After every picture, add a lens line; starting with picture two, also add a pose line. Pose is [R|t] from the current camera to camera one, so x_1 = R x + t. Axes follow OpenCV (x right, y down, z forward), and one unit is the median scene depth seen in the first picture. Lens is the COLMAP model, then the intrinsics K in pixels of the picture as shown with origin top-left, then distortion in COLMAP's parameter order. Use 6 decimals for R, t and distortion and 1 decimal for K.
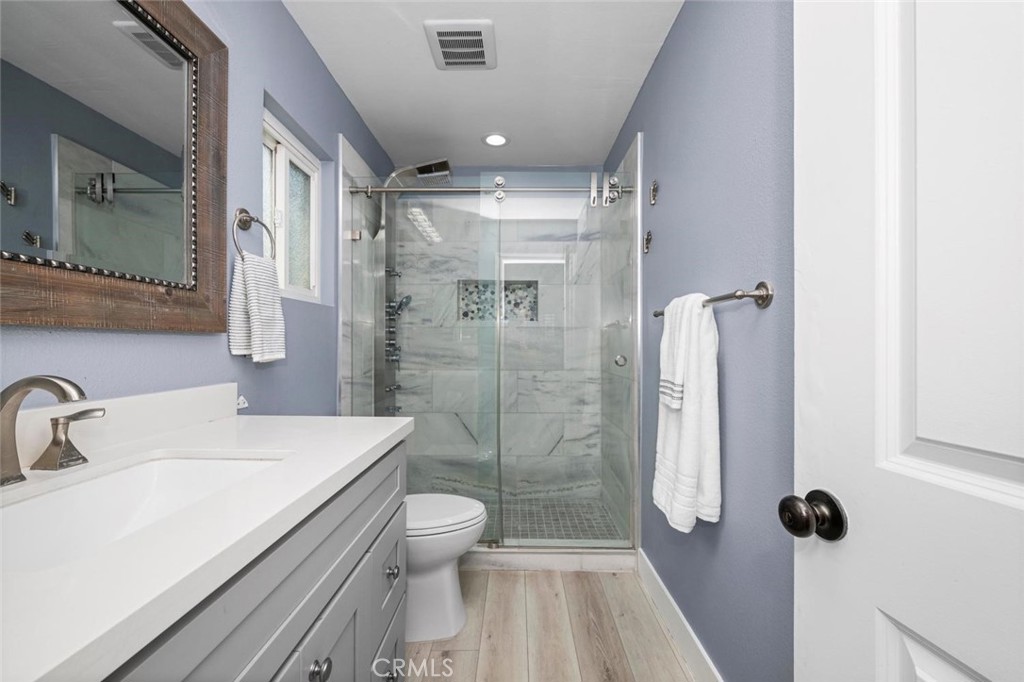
lens RADIAL K [[408.9, 0, 511.5], [0, 408.9, 349.8], [0, 0, 1]] dist [0.001580, 0.000135]
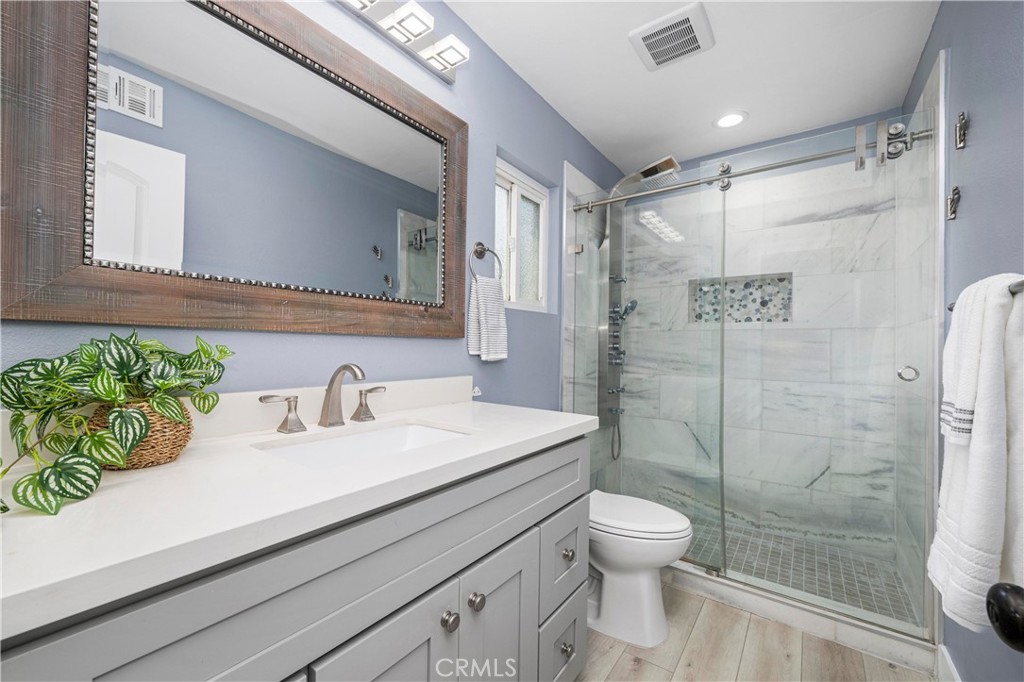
lens RADIAL K [[408.9, 0, 511.5], [0, 408.9, 349.8], [0, 0, 1]] dist [0.001580, 0.000135]
pose [[0.815167, 0.011333, -0.579115, 0.115350], [-0.017473, 0.999835, -0.005030, 0.000791], [0.578963, 0.014219, 0.815230, 0.003266]]
